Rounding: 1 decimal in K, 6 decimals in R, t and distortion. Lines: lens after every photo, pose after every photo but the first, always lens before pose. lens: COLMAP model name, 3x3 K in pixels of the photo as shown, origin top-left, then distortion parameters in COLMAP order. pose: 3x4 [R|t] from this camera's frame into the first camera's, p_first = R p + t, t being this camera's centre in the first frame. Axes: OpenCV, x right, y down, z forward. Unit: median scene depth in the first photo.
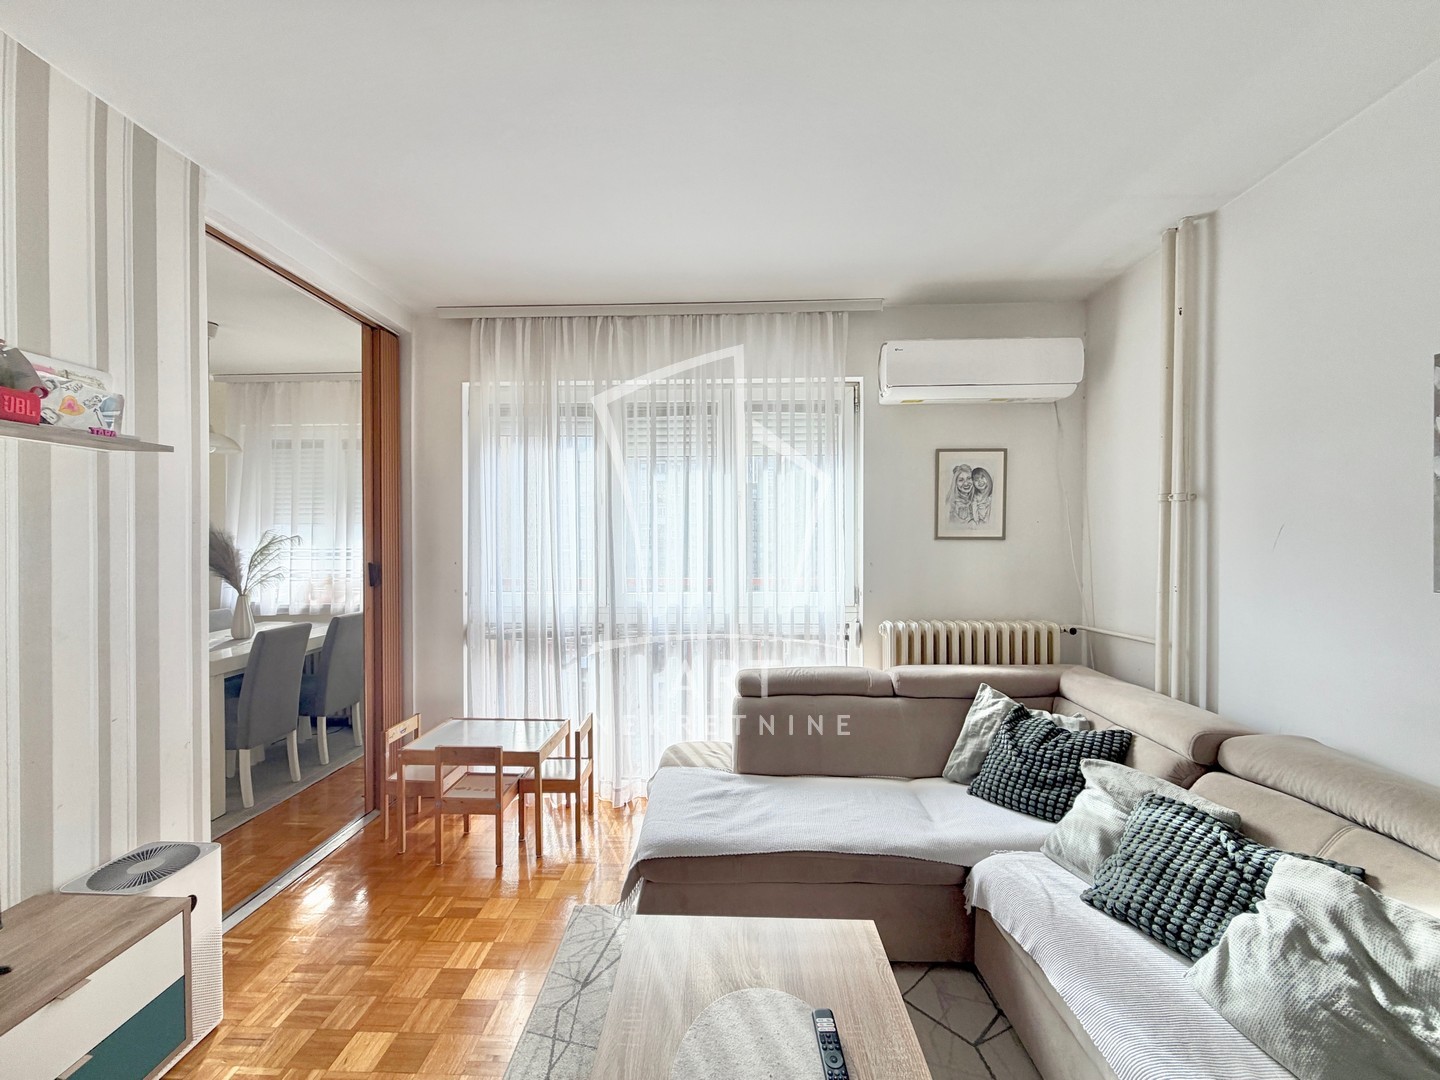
lens RADIAL K [[570.2, 0, 714.6], [0, 570.2, 542.0], [0, 0, 1]] dist [-0.000918, -0.000224]
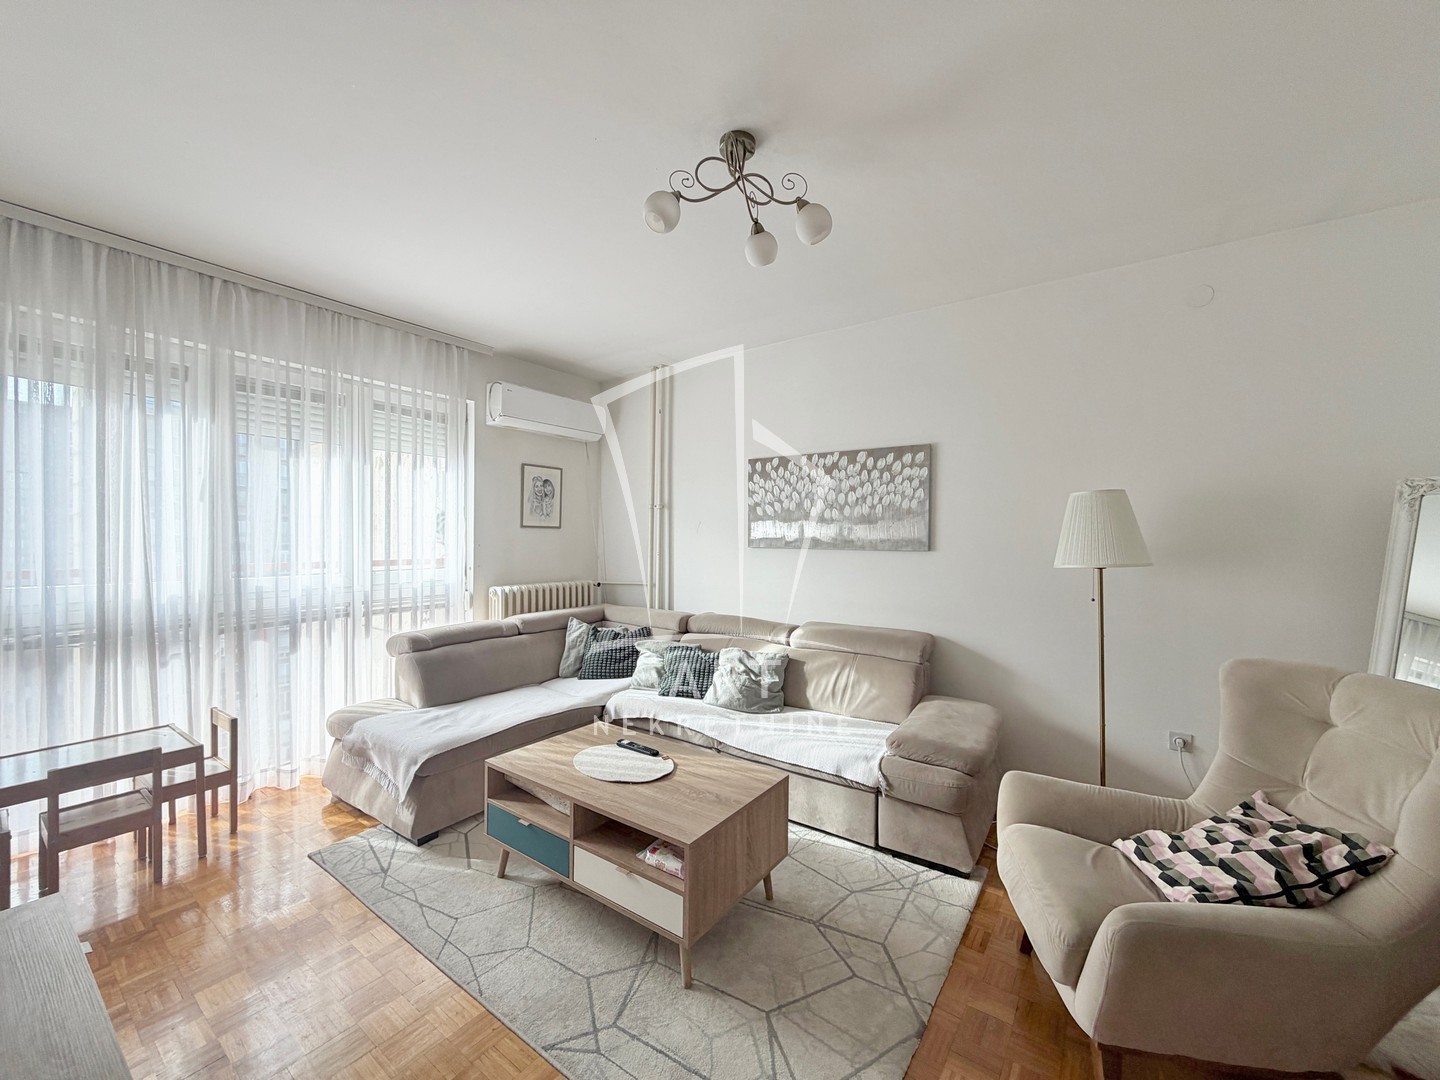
lens RADIAL K [[570.2, 0, 714.6], [0, 570.2, 542.0], [0, 0, 1]] dist [-0.000918, -0.000224]
pose [[0.556939, -0.001671, 0.830552, -0.614141], [-0.000663, 0.999997, 0.002456, 0.033169], [-0.830553, -0.001918, 0.556936, -0.214328]]
